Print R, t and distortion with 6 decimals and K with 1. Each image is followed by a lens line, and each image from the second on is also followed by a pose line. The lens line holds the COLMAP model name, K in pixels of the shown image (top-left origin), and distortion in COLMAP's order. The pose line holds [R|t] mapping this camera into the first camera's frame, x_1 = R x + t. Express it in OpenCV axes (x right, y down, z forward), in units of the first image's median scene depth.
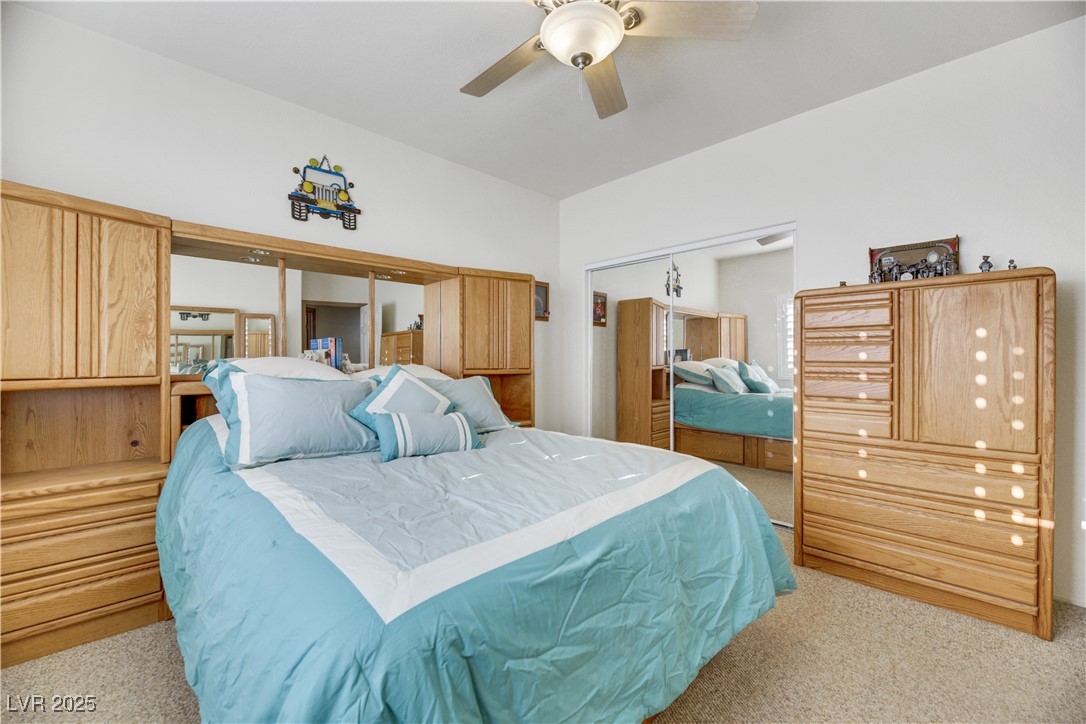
lens RADIAL K [[437.8, 0, 542.2], [0, 437.8, 359.9], [0, 0, 1]] dist [-0.002474, -0.000600]
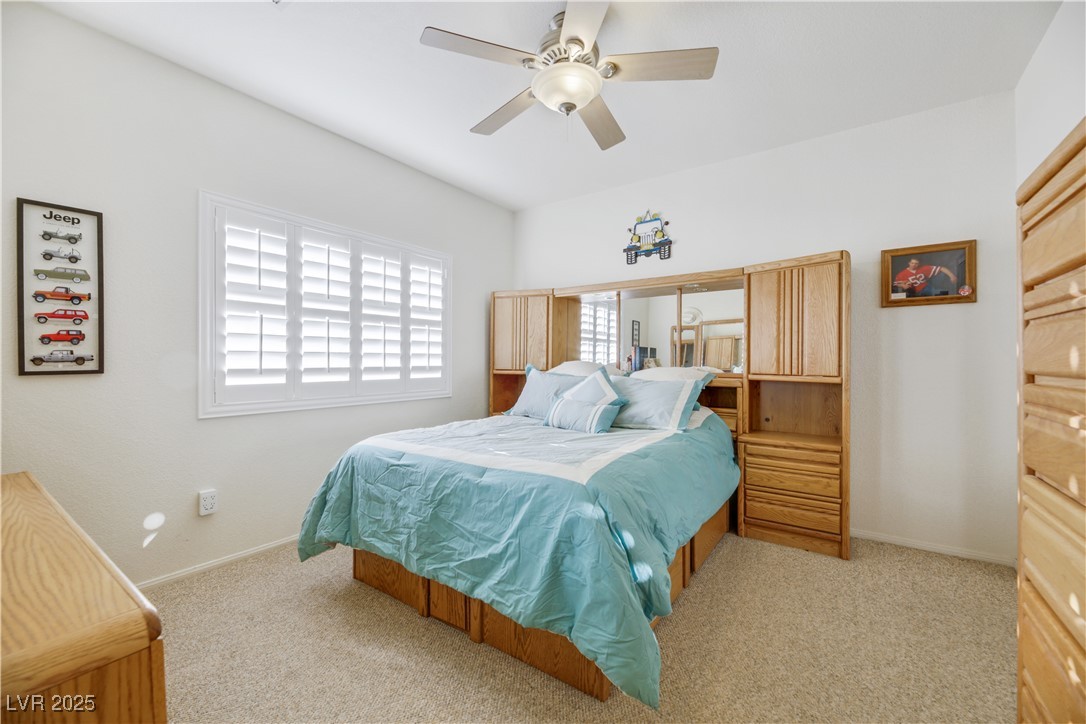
lens RADIAL K [[437.8, 0, 542.2], [0, 437.8, 359.9], [0, 0, 1]] dist [-0.002474, -0.000600]
pose [[0.179921, 0.000898, -0.983681, 0.759655], [-0.003735, 0.999993, 0.000230, -0.007979], [0.983674, 0.003633, 0.179923, 0.443058]]
